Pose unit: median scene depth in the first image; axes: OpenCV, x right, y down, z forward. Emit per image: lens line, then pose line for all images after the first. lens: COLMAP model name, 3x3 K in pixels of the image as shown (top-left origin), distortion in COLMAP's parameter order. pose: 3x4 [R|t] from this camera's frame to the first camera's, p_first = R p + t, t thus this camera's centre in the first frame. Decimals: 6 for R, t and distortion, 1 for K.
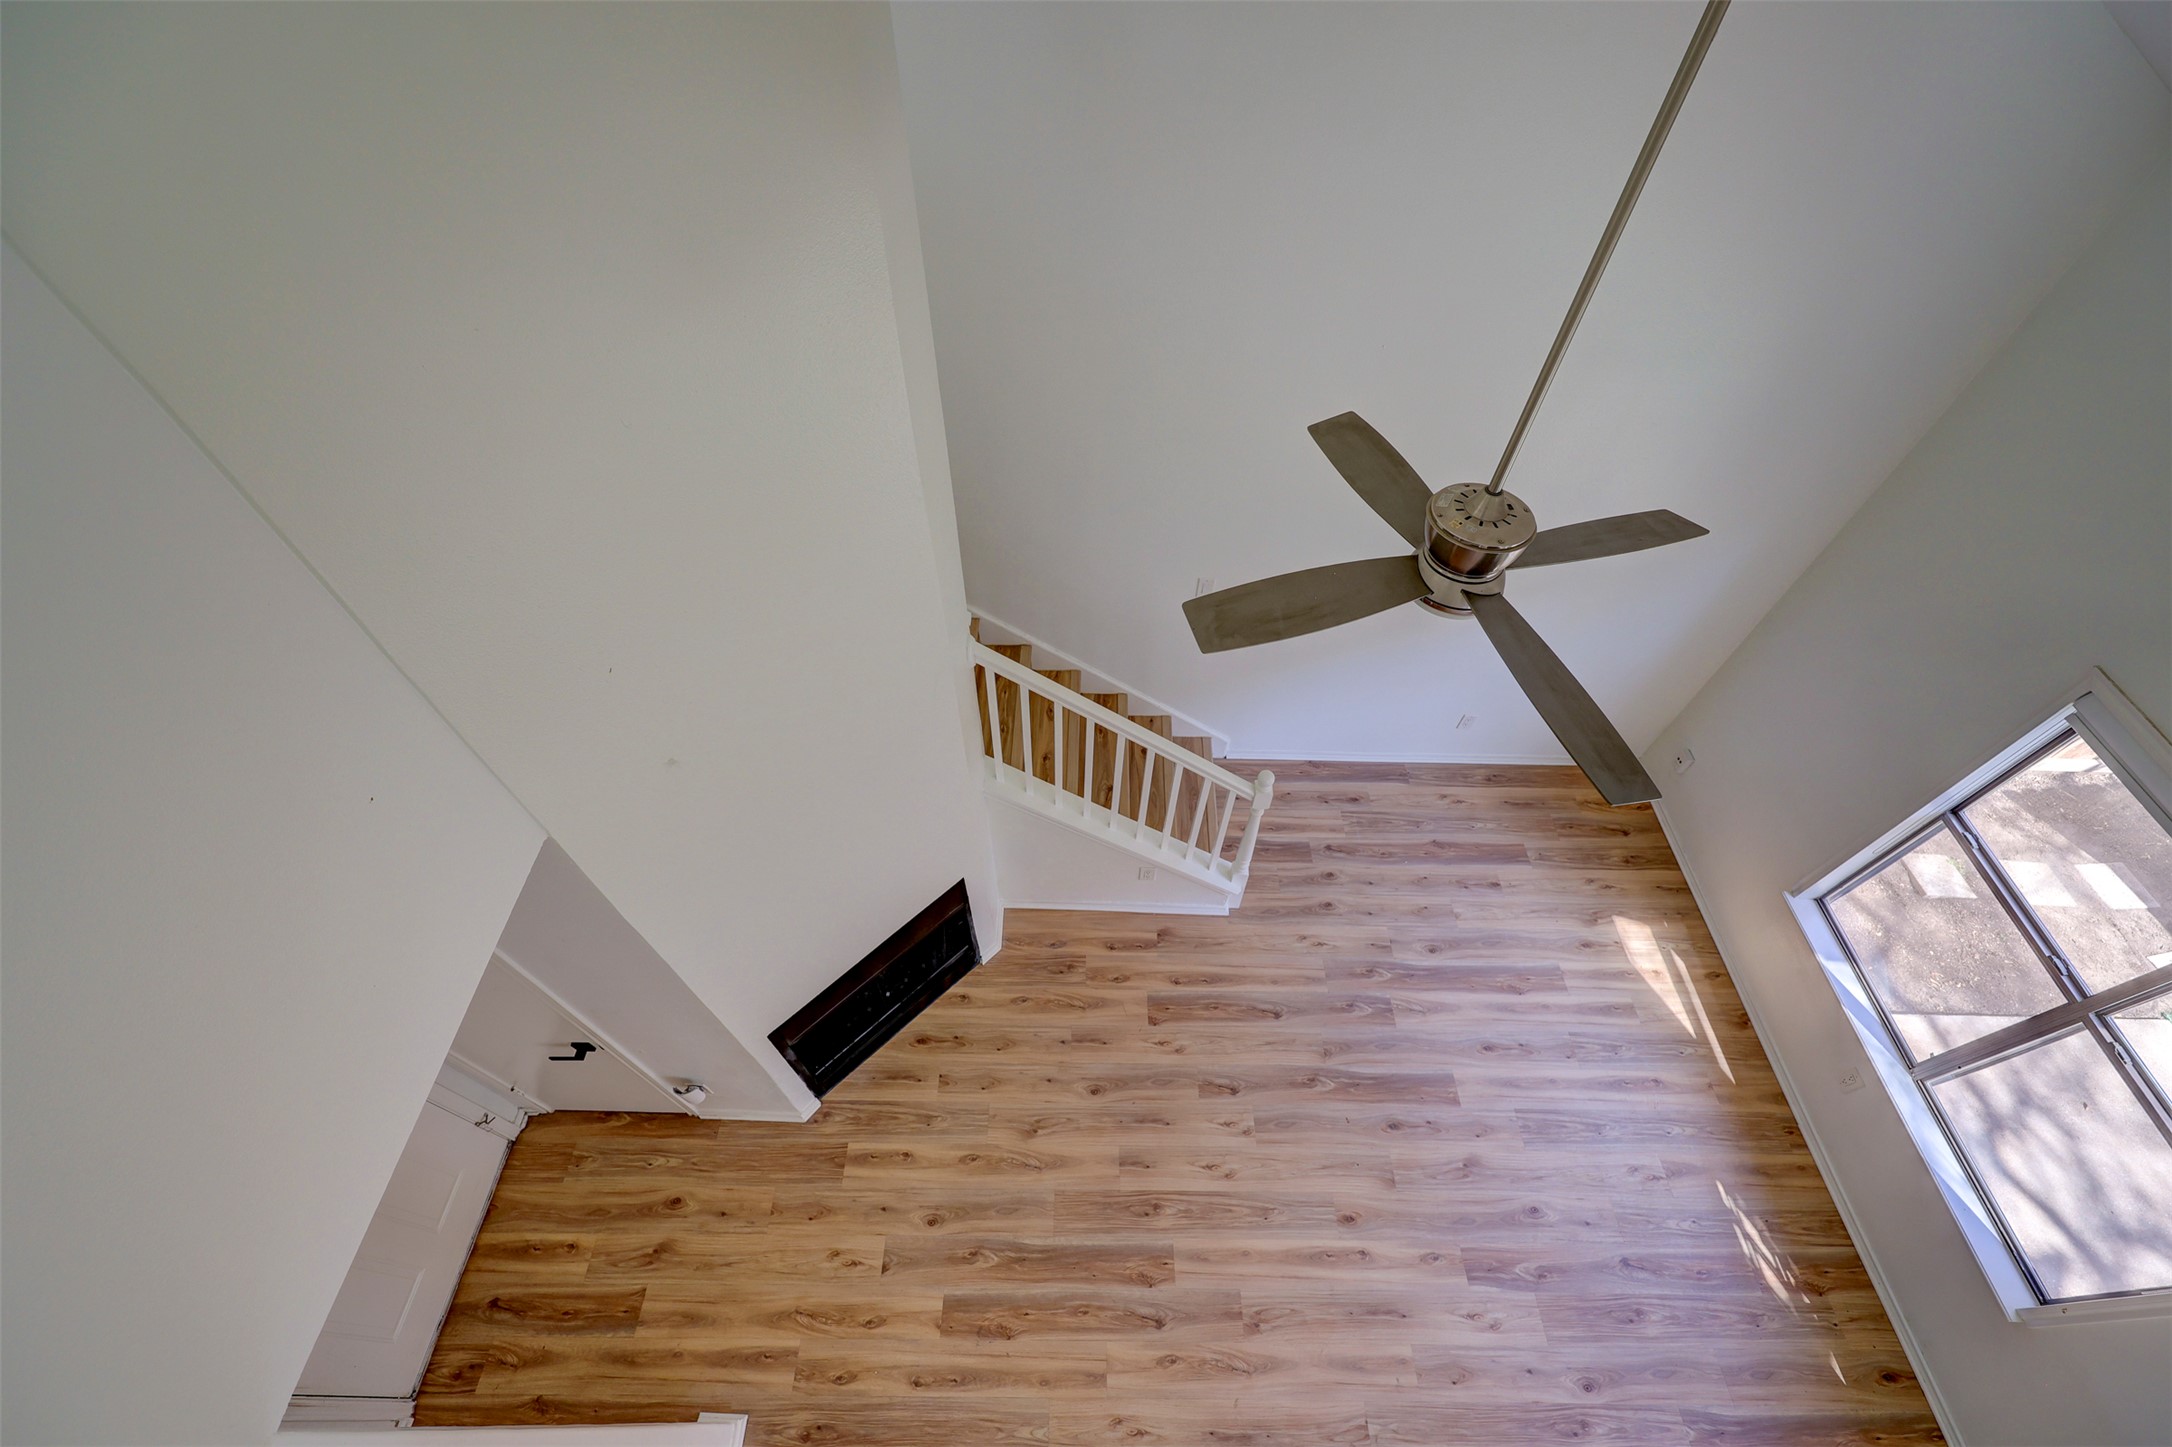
lens RADIAL K [[870.9, 0, 1081.5], [0, 870.9, 729.0], [0, 0, 1]] dist [0.000838, -0.000700]
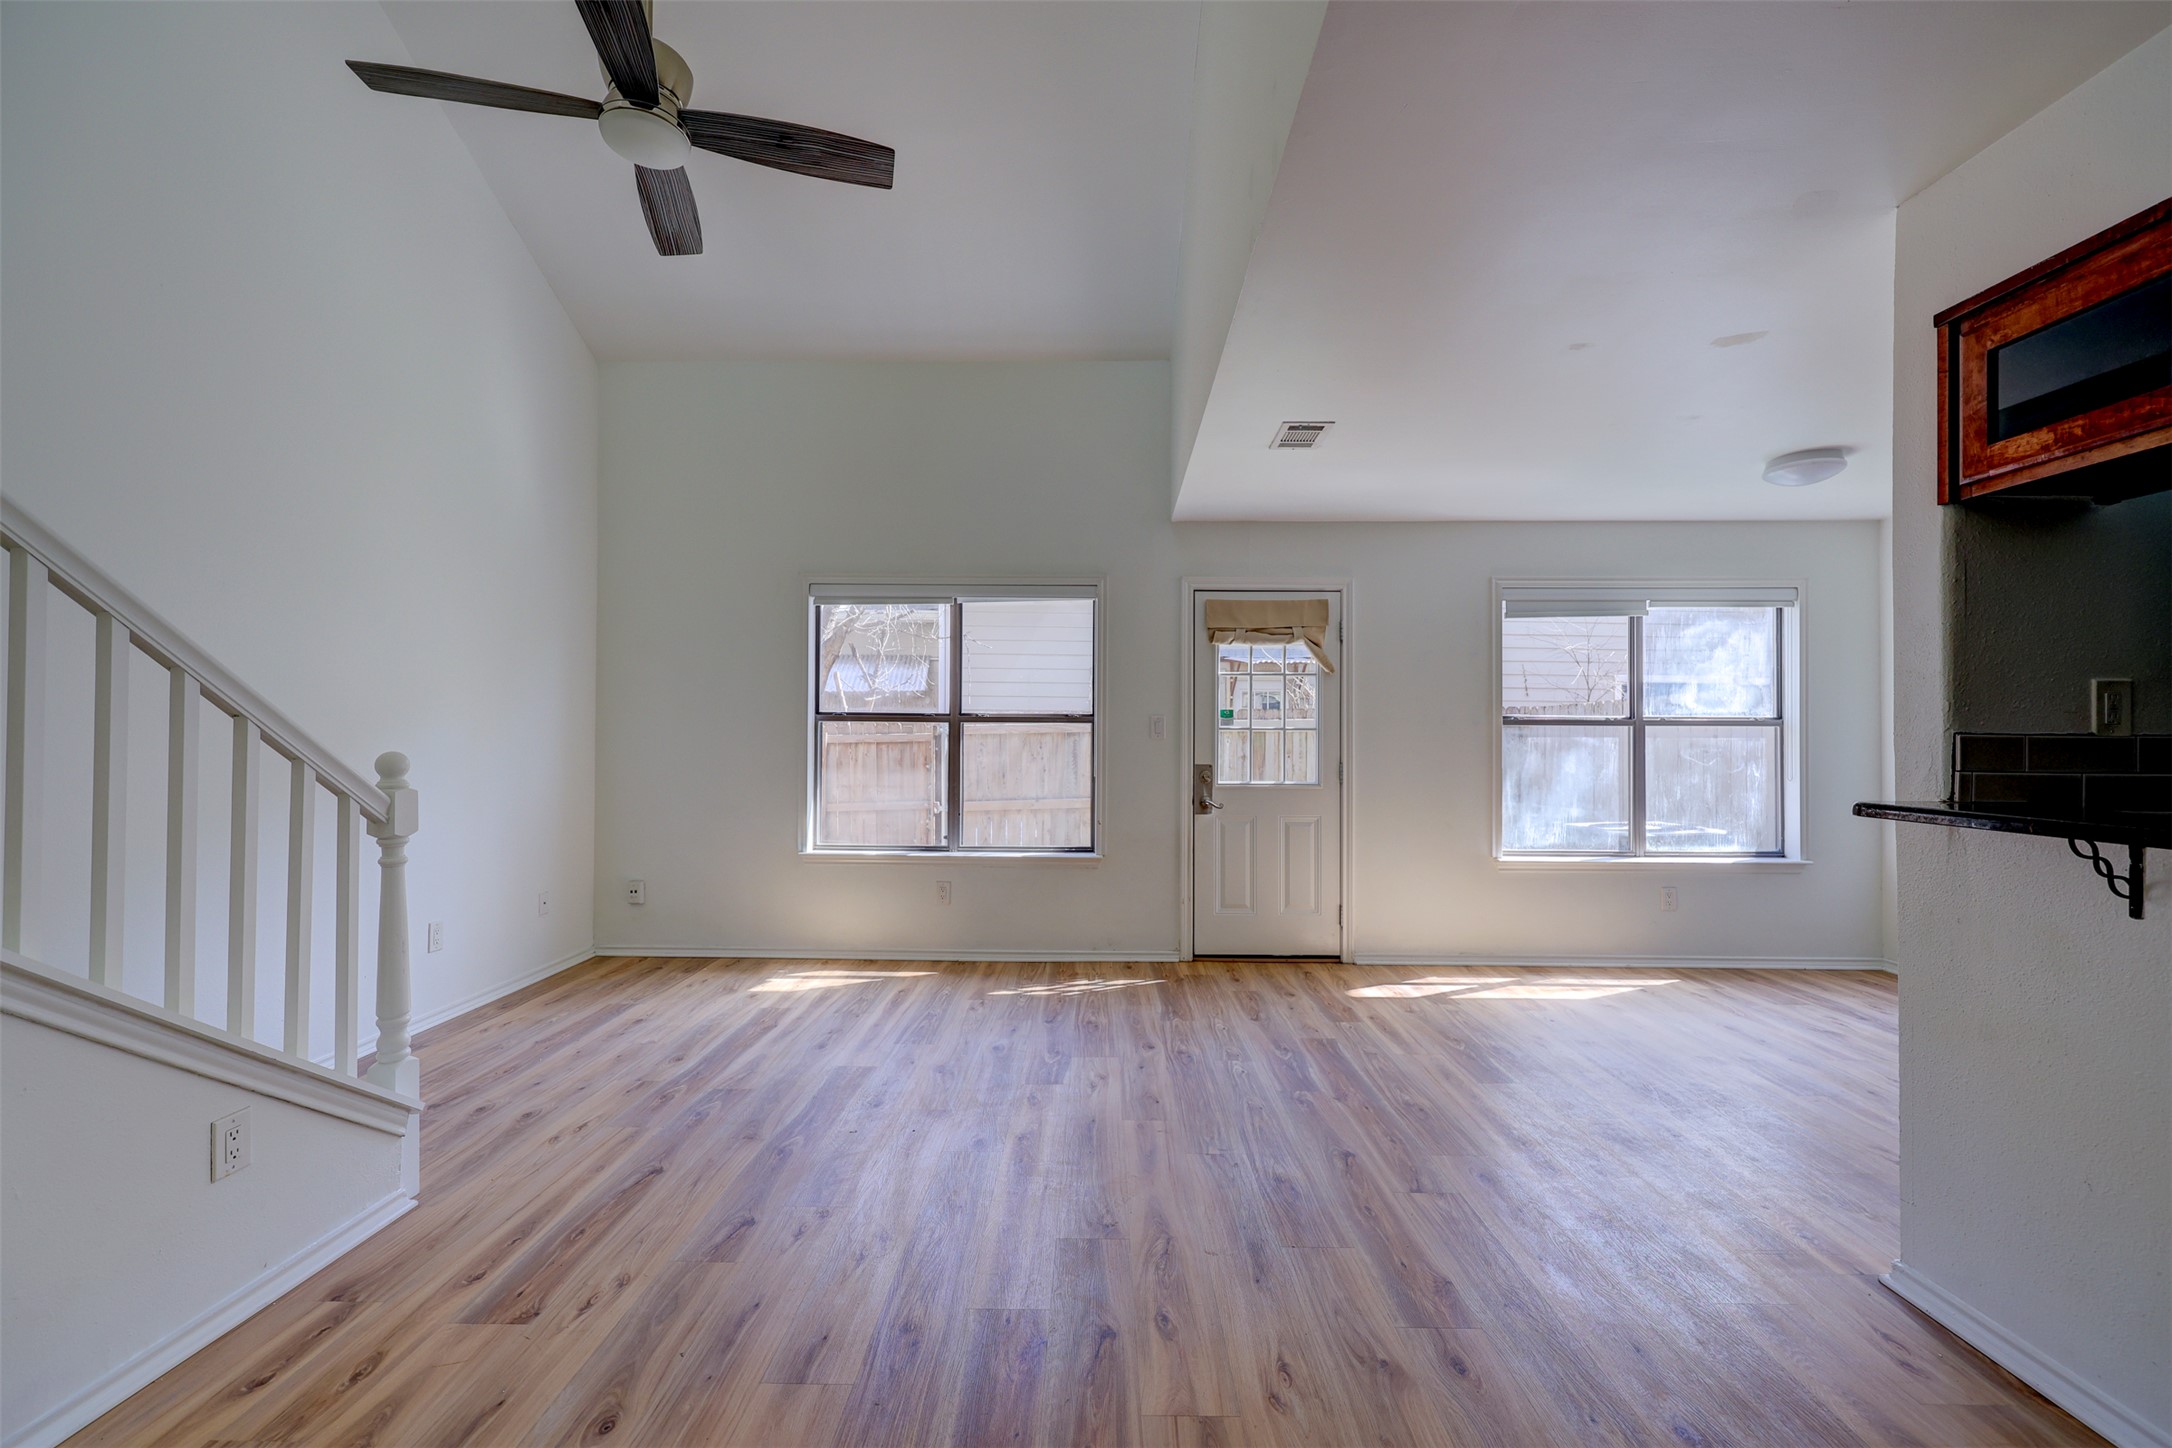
lens RADIAL K [[870.9, 0, 1087.6], [0, 870.9, 724.8], [0, 0, 1]] dist [0.000838, -0.000700]
pose [[0.003757, 0.005288, 0.999979, -0.403396], [0.787055, 0.616851, -0.006219, 0.433873], [-0.616871, 0.787062, -0.001844, 0.690695]]
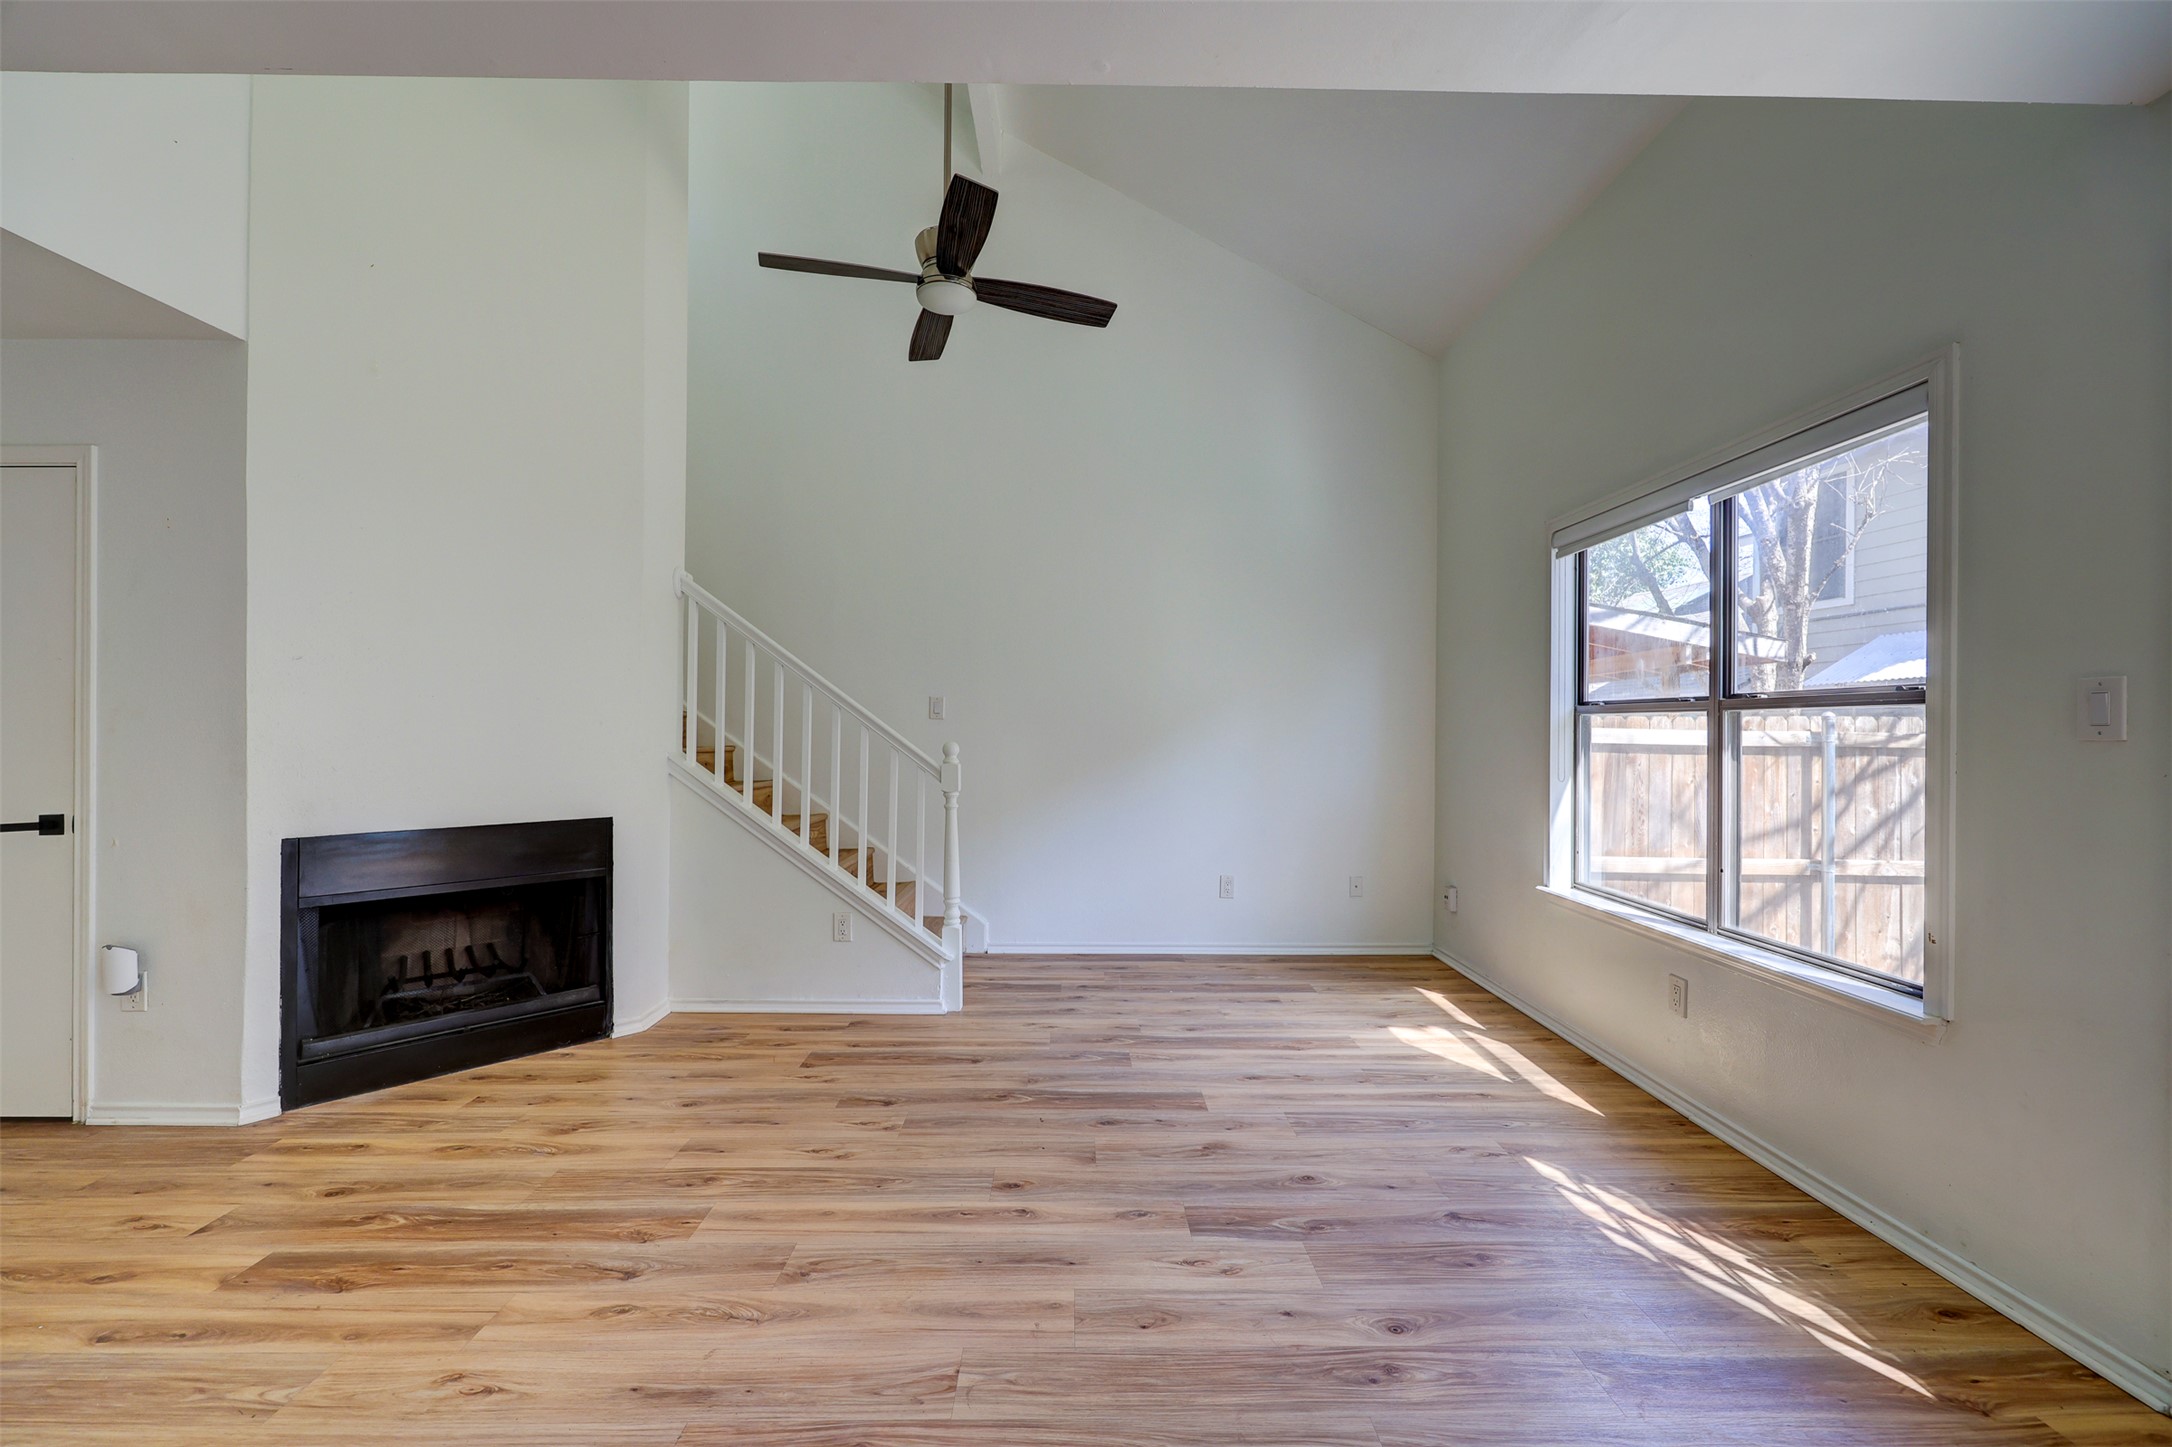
lens RADIAL K [[870.9, 0, 1083.2], [0, 870.9, 733.4], [0, 0, 1]] dist [0.000838, -0.000700]
pose [[0.999766, -0.003349, 0.021372, 0.350871], [0.018911, 0.615066, -0.788249, 0.870117], [-0.010505, 0.788468, 0.614986, 0.361026]]
